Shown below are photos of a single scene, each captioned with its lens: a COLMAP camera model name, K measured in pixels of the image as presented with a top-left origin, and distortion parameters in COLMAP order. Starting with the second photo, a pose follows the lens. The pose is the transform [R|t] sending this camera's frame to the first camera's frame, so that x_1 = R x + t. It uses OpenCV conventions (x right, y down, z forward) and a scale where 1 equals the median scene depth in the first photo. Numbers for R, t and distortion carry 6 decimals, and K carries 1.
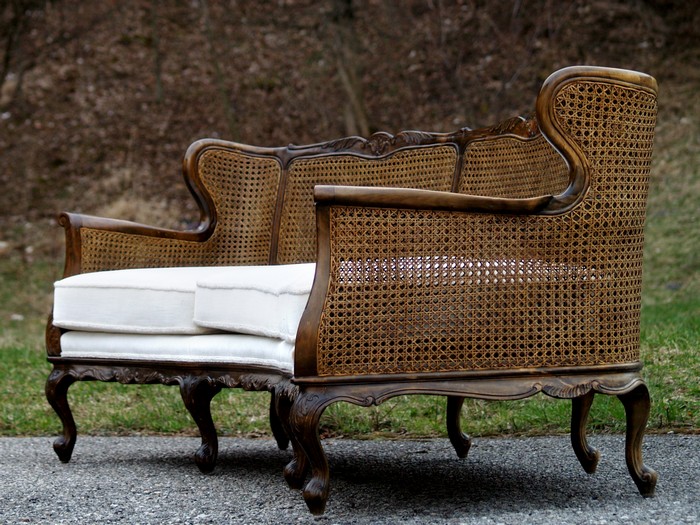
lens RADIAL K [[2636.2, 0, 354.0], [0, 2636.2, 260.1], [0, 0, 1]] dist [0.361196, 0.000000]
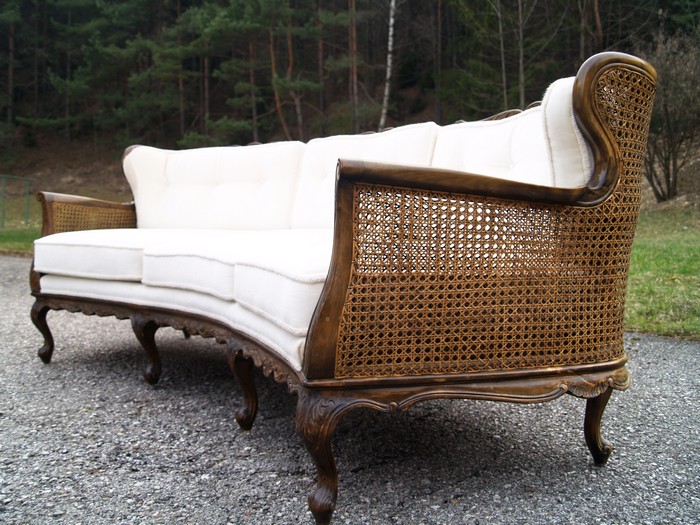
lens RADIAL K [[684.8, 0, 356.7], [0, 684.8, 268.8], [0, 0, 1]] dist [-0.065003, 0.000000]
pose [[0.952955, 0.021291, 0.302364, -0.076002], [-0.039519, 0.997743, 0.054295, -0.004748], [-0.300526, -0.063690, 0.951645, 0.789284]]
